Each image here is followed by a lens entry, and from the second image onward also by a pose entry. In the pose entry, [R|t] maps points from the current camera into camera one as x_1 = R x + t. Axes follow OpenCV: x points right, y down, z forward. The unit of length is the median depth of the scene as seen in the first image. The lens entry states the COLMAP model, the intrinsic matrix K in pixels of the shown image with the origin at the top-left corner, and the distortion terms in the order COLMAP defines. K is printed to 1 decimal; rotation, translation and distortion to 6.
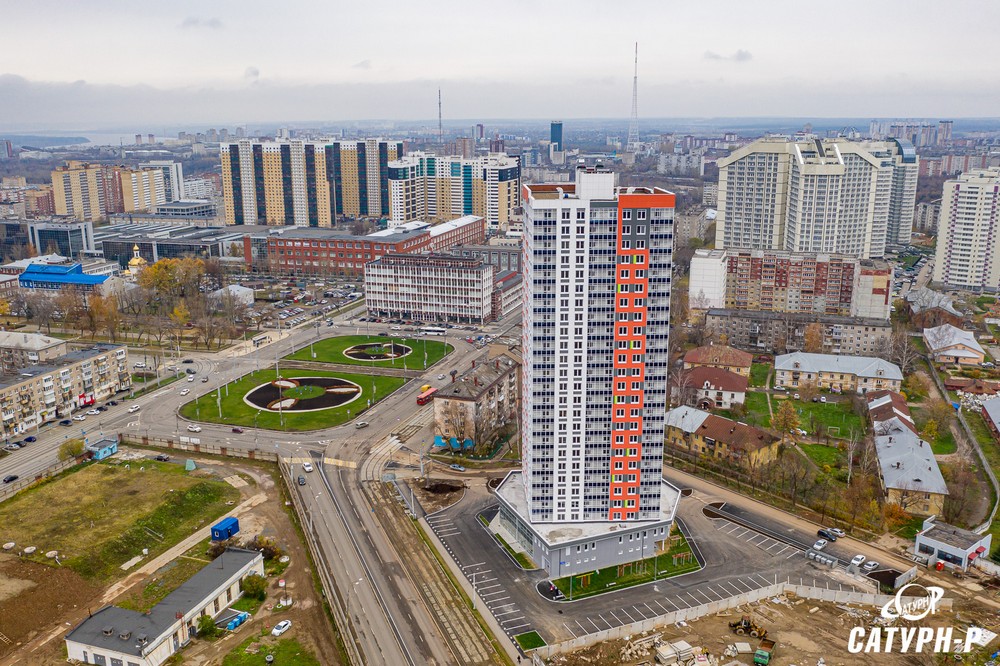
lens RADIAL K [[805.5, 0, 496.2], [0, 805.5, 380.9], [0, 0, 1]] dist [-0.010912, -0.005425]
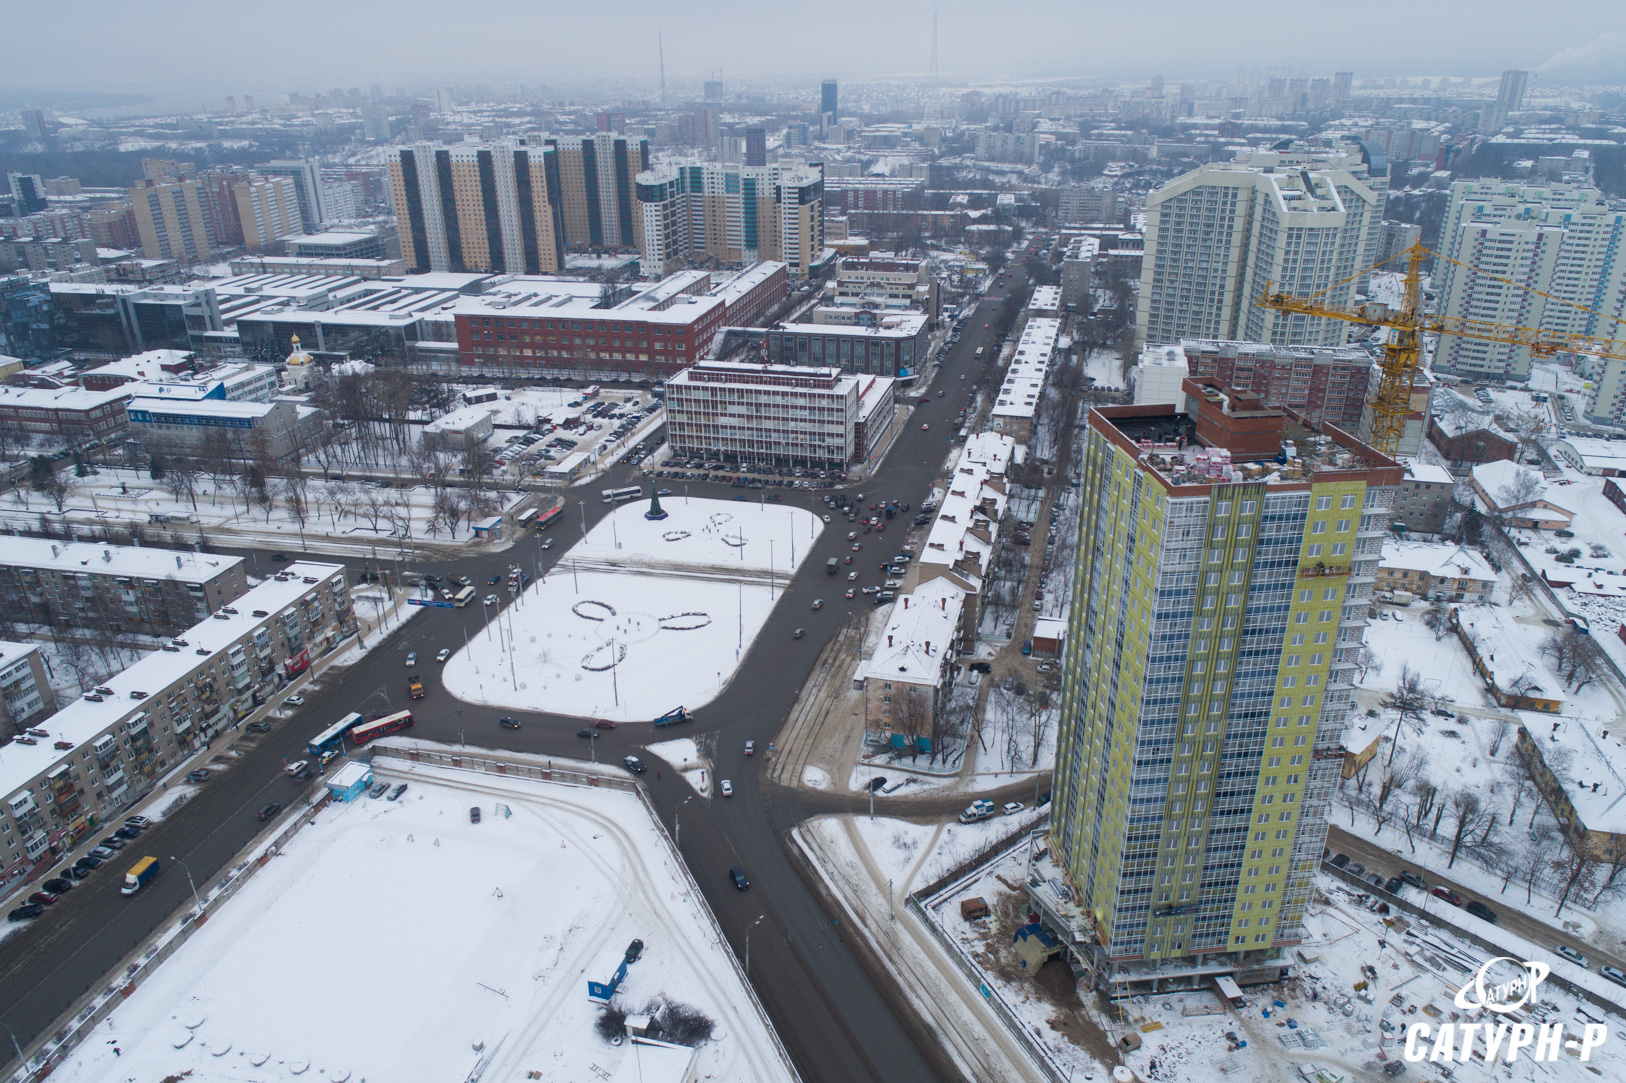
lens RADIAL K [[1059.1, 0, 842.1], [0, 1059.1, 601.0], [0, 0, 1]] dist [0.003321, -0.000747]
pose [[0.997305, -0.035333, 0.064301, -0.071790], [0.026060, 0.989847, 0.139731, -0.076651], [-0.068586, -0.137679, 0.988100, 0.078727]]
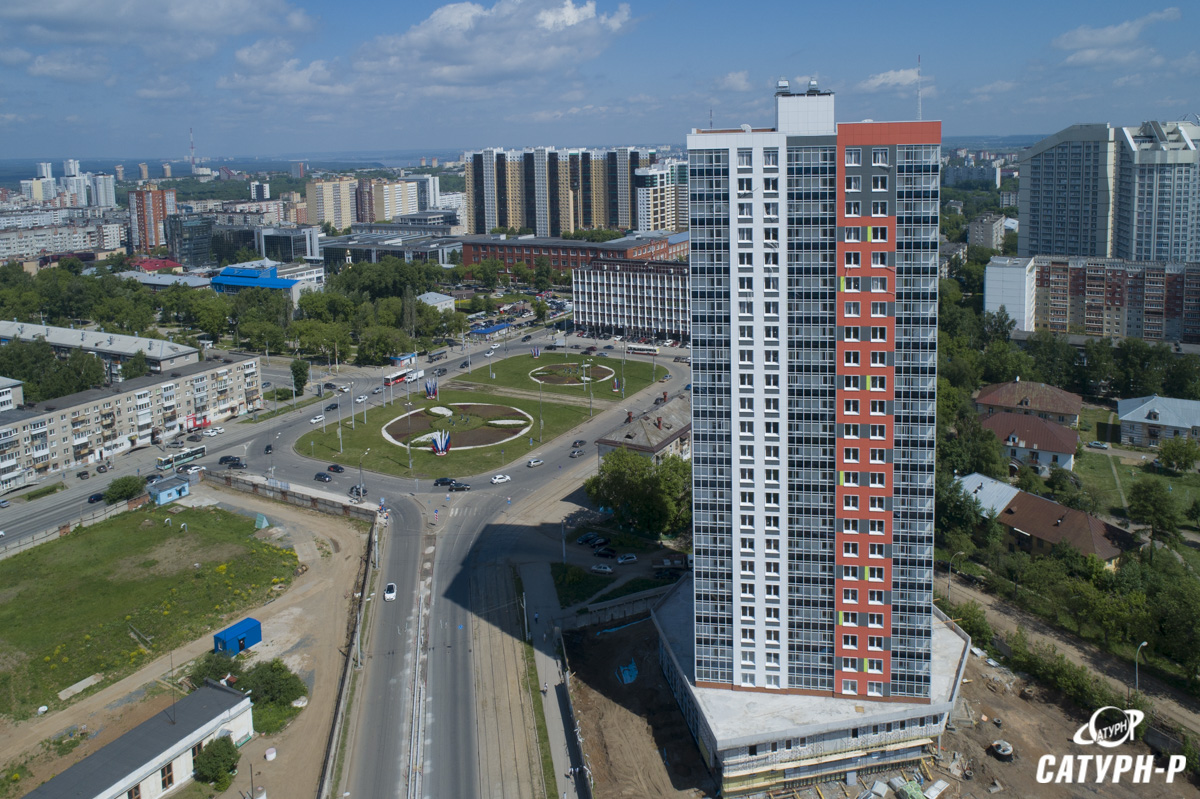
lens RADIAL K [[860.9, 0, 593.9], [0, 860.9, 261.0], [0, 0, 1]] dist [-0.000008, -0.002987]
pose [[0.980994, 0.008990, -0.193829, 0.030459], [-0.041401, 0.985621, -0.163820, -0.006256], [0.189569, 0.168731, 0.967261, 0.115368]]
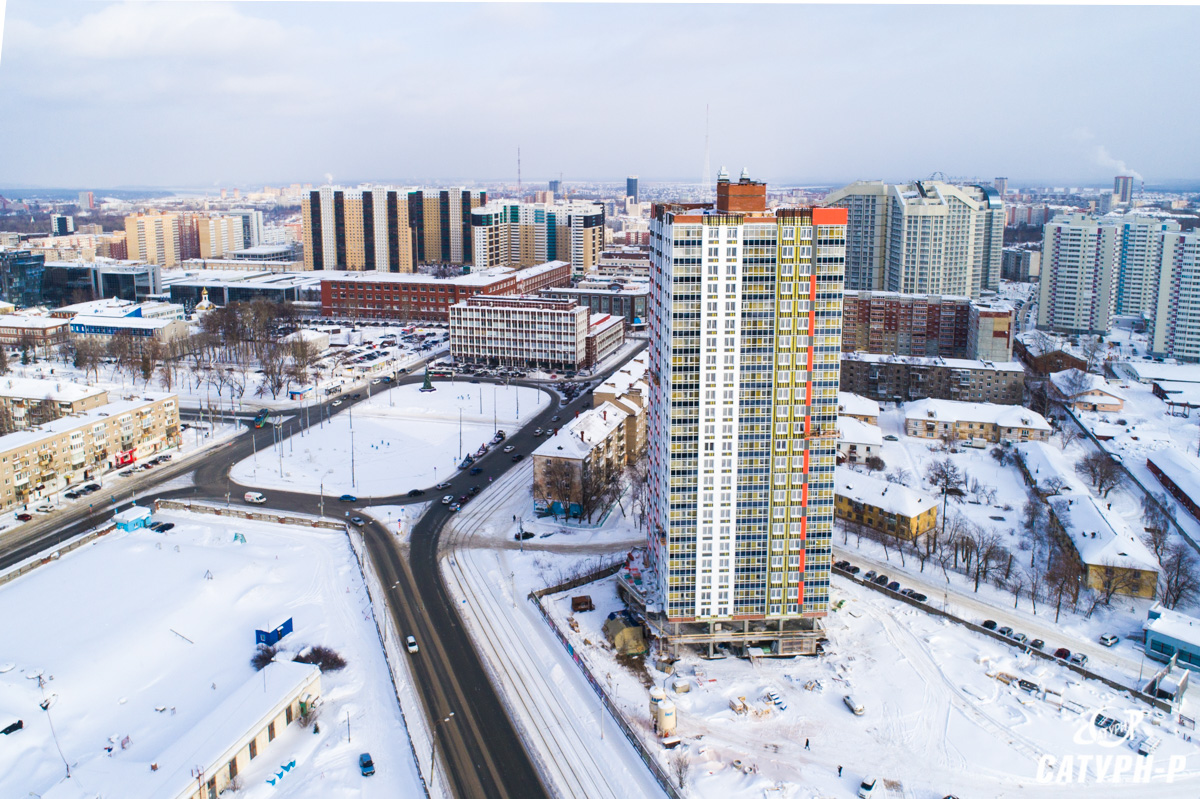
lens RADIAL K [[807.5, 0, 601.0], [0, 807.5, 334.5], [0, 0, 1]] dist [-0.002410, 0.001655]
pose [[0.999516, -0.001798, 0.031051, -0.015671], [0.005410, 0.993162, -0.116616, -0.002951], [-0.030629, 0.116728, 0.992692, 0.064019]]
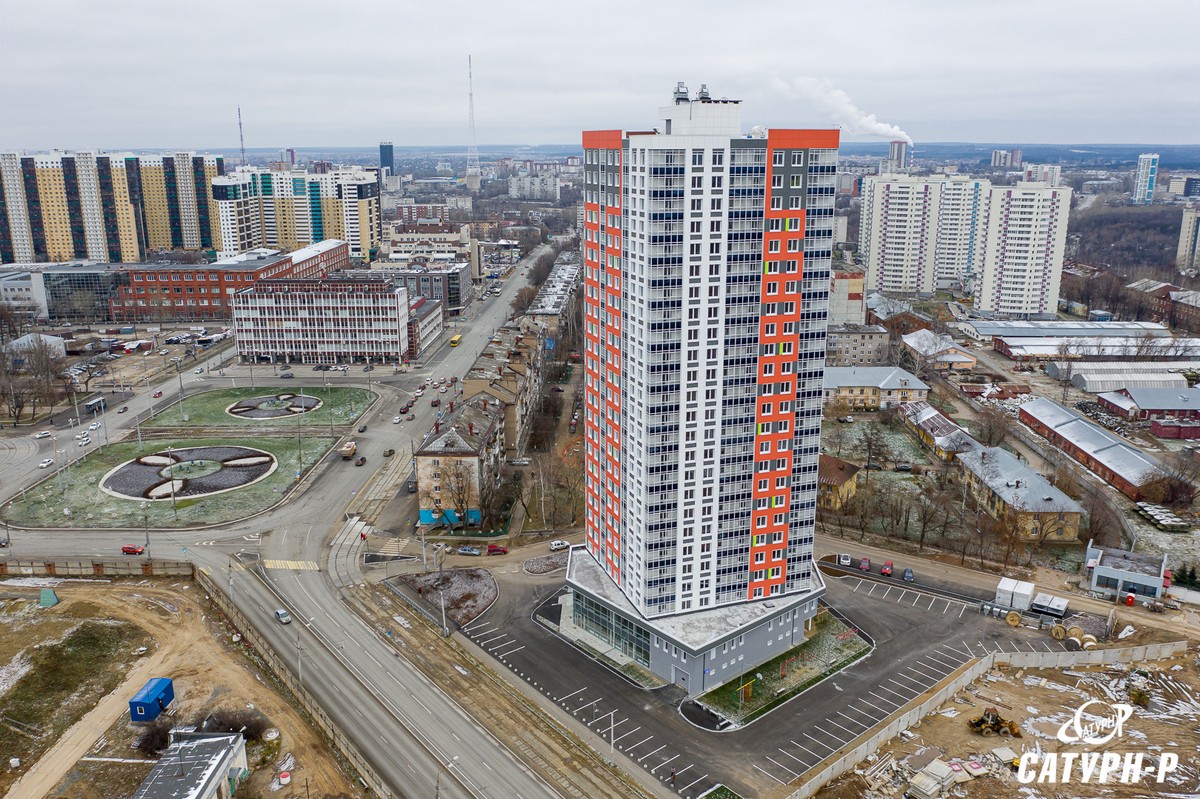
lens RADIAL K [[904.9, 0, 601.1], [0, 904.9, 428.8], [0, 0, 1]] dist [-0.017281, -0.002352]
pose [[0.959138, -0.084452, 0.270040, -0.064165], [0.085007, 0.996334, 0.009661, 0.001213], [-0.269866, 0.013689, 0.962801, 0.090224]]
